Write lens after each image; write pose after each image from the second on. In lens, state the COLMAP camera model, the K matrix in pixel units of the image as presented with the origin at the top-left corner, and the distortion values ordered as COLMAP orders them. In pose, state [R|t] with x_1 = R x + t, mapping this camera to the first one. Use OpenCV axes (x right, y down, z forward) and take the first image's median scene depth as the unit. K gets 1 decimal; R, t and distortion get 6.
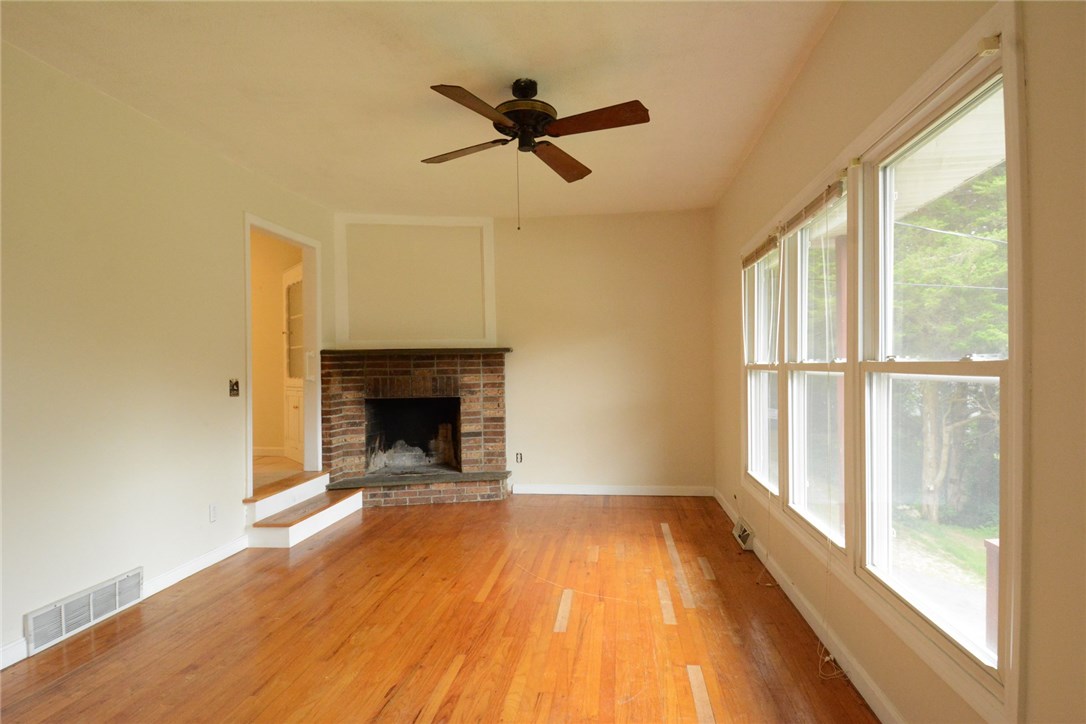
lens RADIAL K [[554.3, 0, 546.3], [0, 554.3, 355.7], [0, 0, 1]] dist [0.039217, -0.047377]
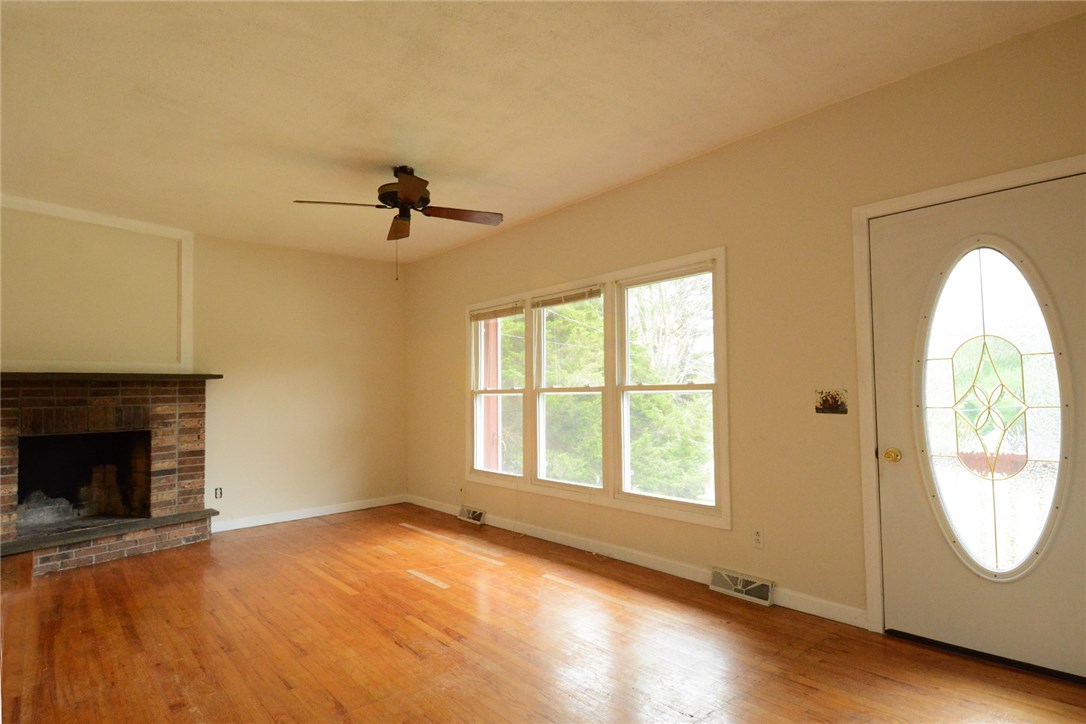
lens RADIAL K [[554.3, 0, 546.3], [0, 554.3, 355.7], [0, 0, 1]] dist [0.039217, -0.047377]
pose [[0.682099, 0.045783, 0.729825, -0.380539], [-0.003023, 0.998206, -0.059794, 0.009080], [-0.731254, 0.038579, 0.681014, -0.048349]]
